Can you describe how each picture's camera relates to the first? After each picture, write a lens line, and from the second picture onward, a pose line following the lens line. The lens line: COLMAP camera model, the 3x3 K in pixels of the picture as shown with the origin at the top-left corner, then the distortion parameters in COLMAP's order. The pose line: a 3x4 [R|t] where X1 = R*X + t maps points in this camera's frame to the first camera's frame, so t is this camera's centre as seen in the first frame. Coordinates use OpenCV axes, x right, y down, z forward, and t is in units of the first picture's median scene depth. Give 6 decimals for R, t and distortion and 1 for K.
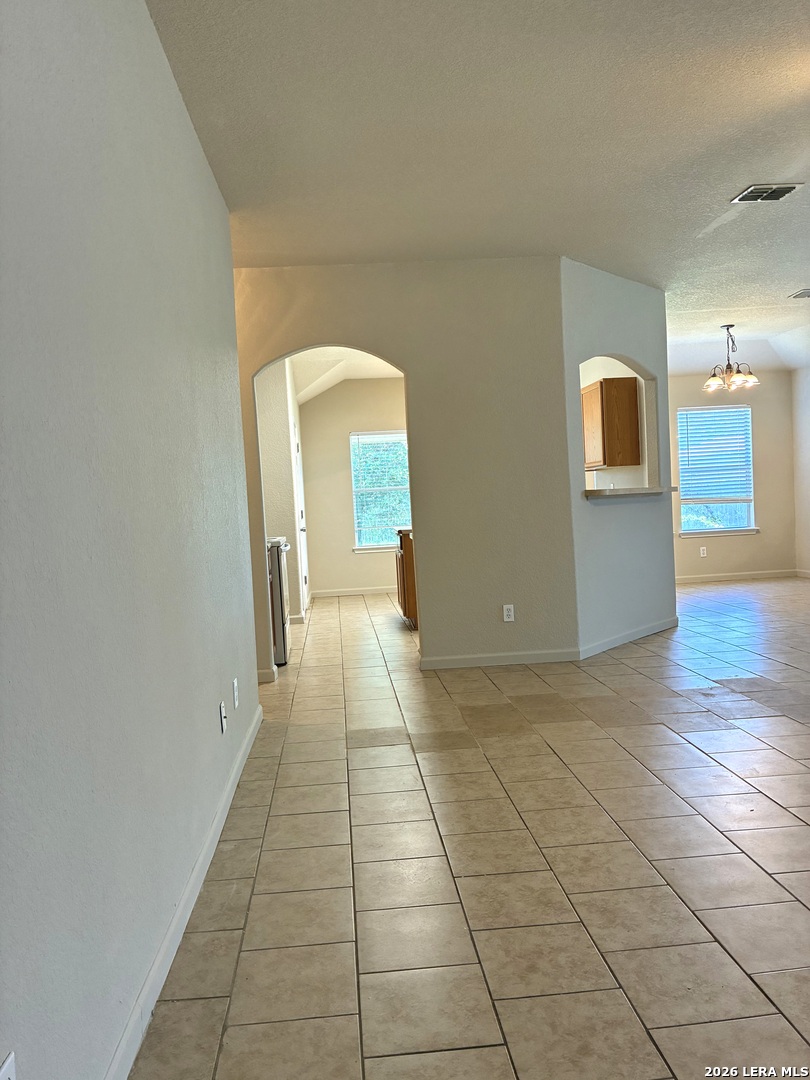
lens RADIAL K [[826.6, 0, 390.1], [0, 826.6, 527.0], [0, 0, 1]] dist [0.044399, -0.066434]
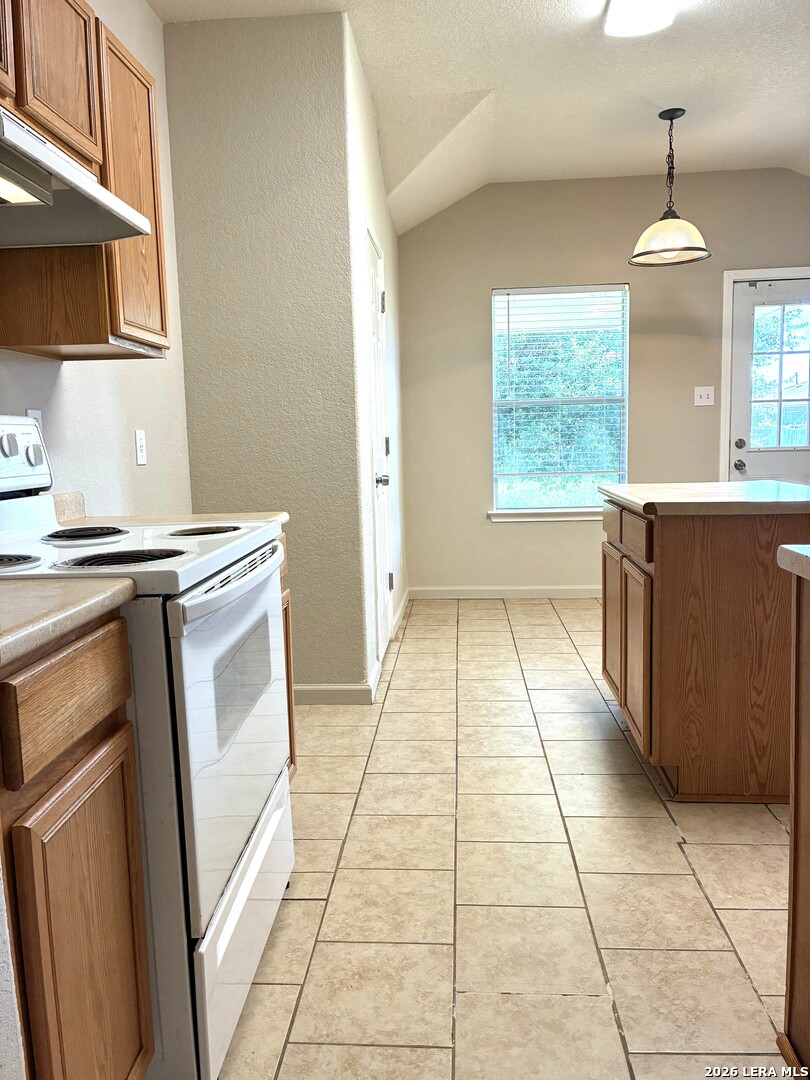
lens RADIAL K [[826.6, 0, 399.8], [0, 826.6, 536.5], [0, 0, 1]] dist [0.044399, -0.066434]
pose [[0.989454, 0.037544, -0.139895, -0.043559], [-0.024219, 0.995109, 0.095764, -0.013017], [0.142806, -0.091366, 0.985525, 0.762108]]
